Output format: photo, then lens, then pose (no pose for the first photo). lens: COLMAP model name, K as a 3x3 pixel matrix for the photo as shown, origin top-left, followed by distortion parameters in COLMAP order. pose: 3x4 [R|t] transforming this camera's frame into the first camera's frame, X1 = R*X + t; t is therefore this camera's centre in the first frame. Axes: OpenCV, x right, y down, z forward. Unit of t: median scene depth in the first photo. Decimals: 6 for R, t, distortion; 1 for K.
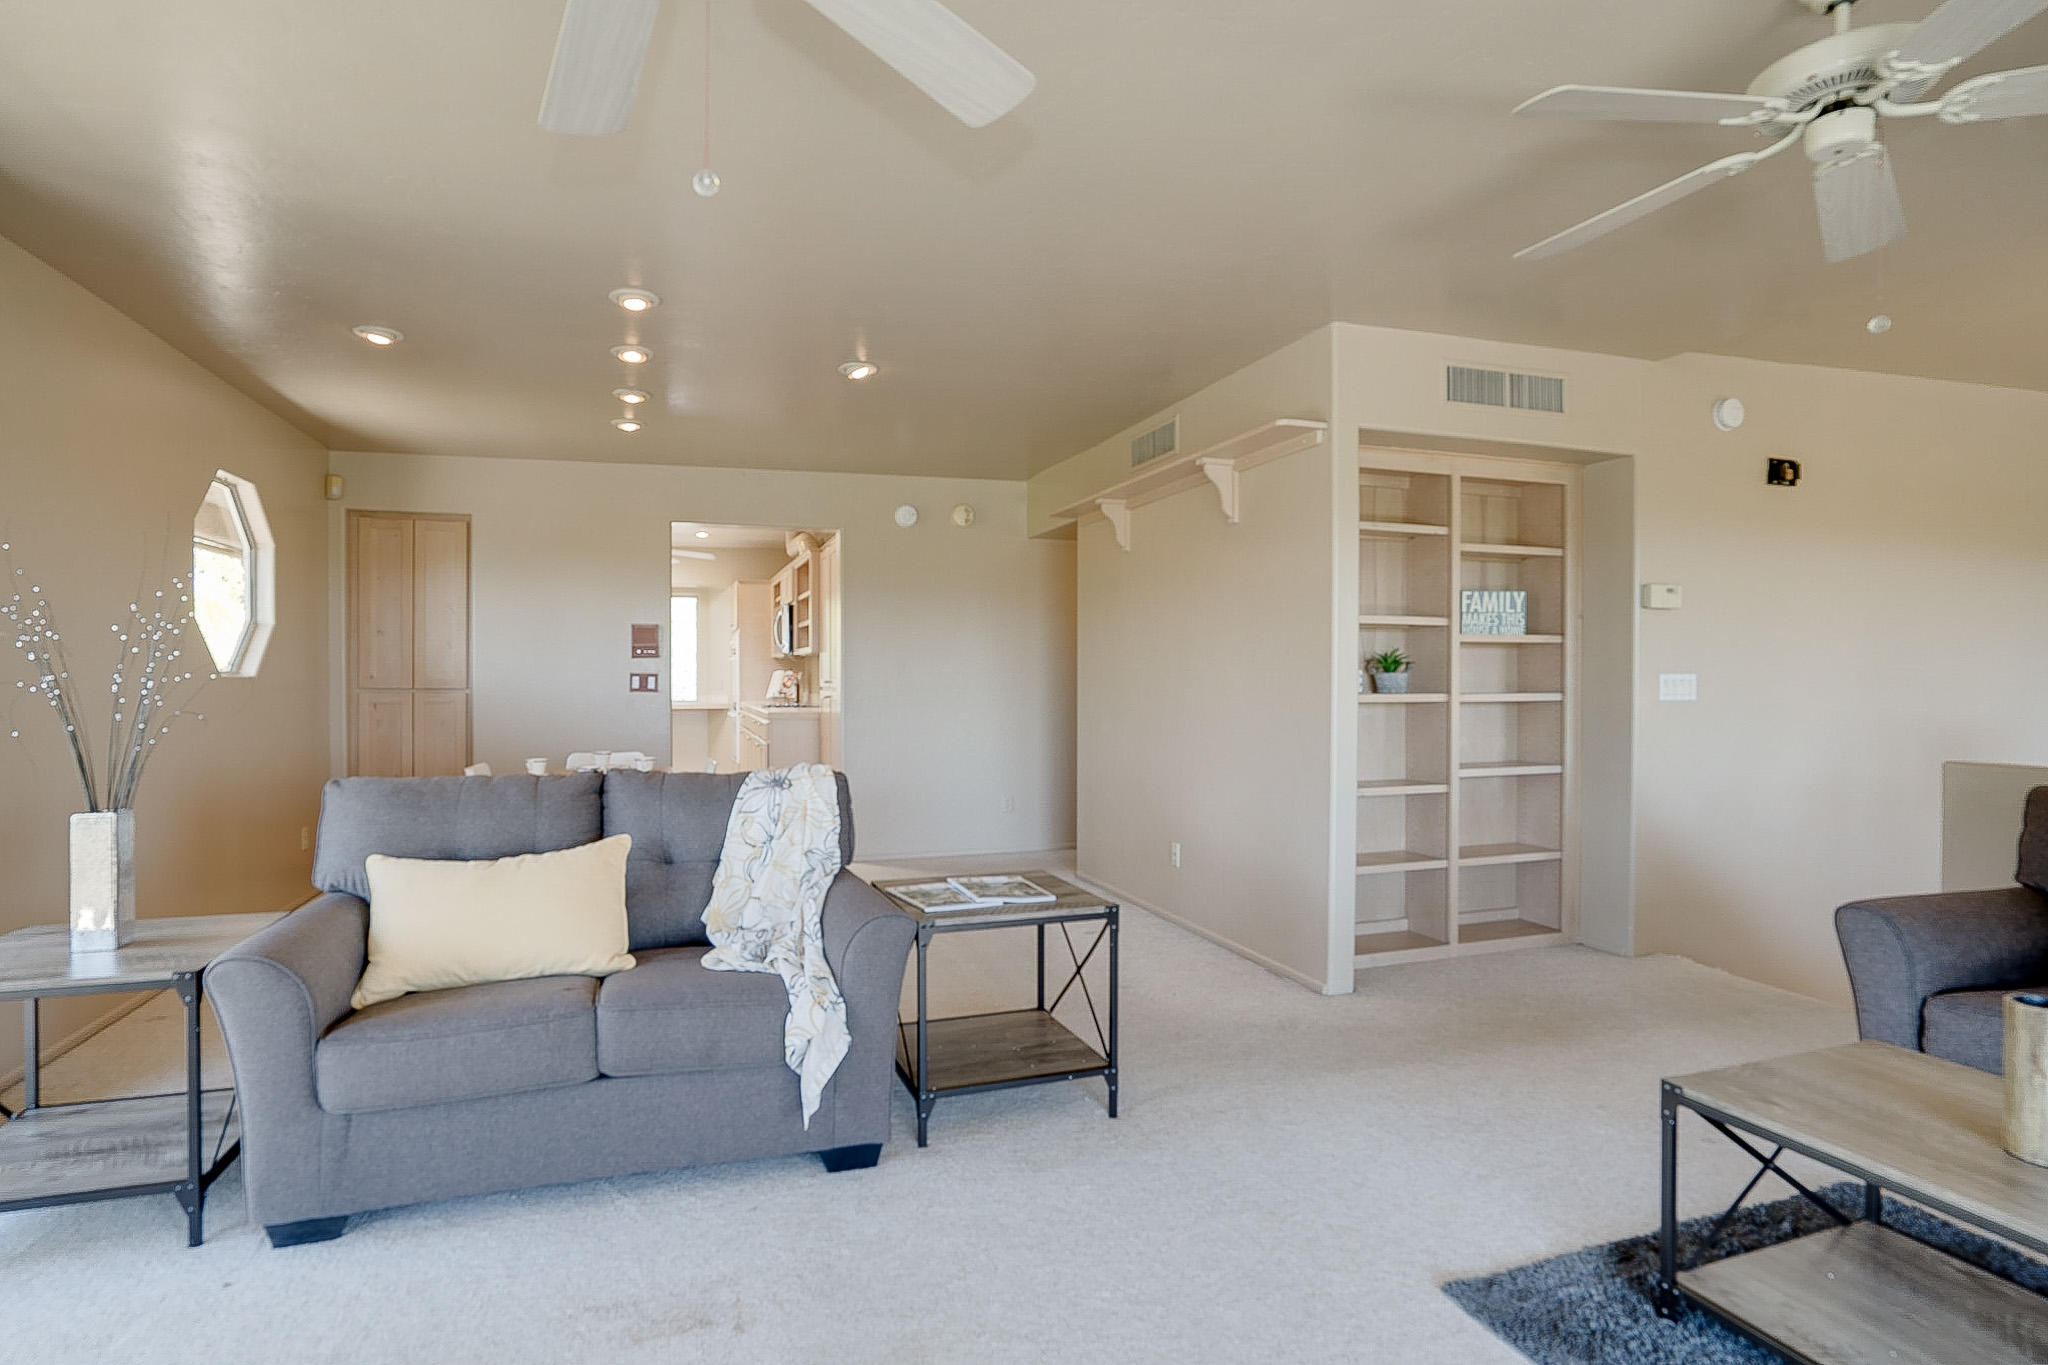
lens RADIAL K [[1052.1, 0, 1013.0], [0, 1052.1, 673.4], [0, 0, 1]] dist [-0.029096, 0.003673]
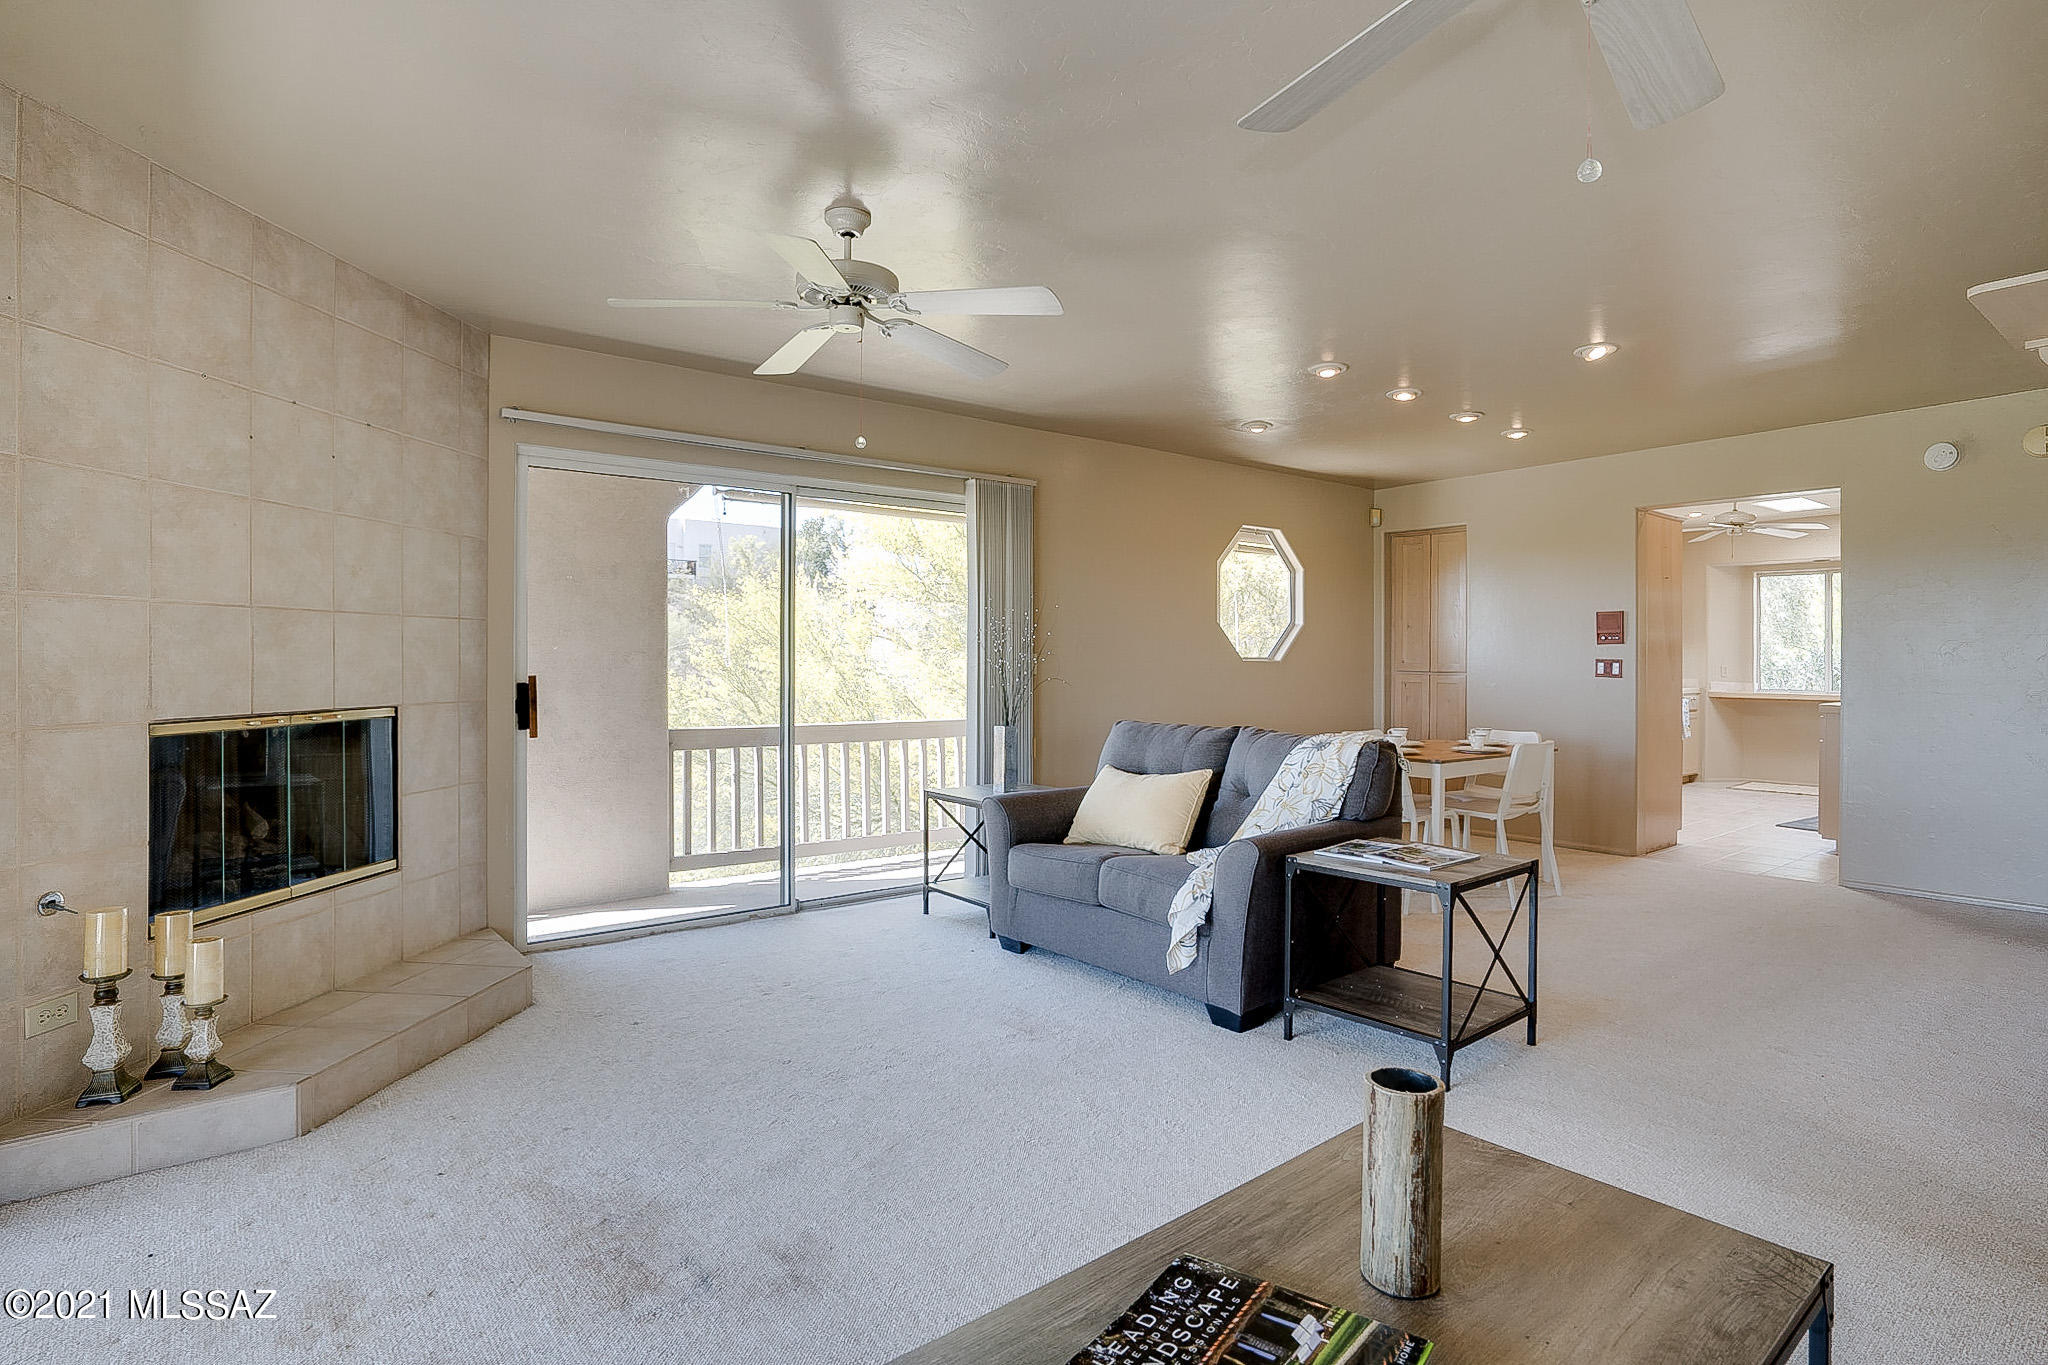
lens RADIAL K [[1052.1, 0, 1032.1], [0, 1052.1, 669.1], [0, 0, 1]] dist [-0.029096, 0.003673]
pose [[0.352098, 0.011699, -0.935890, 0.424020], [-0.001054, 0.999926, 0.012103, -0.002313], [0.935962, -0.003275, 0.352085, 0.120094]]
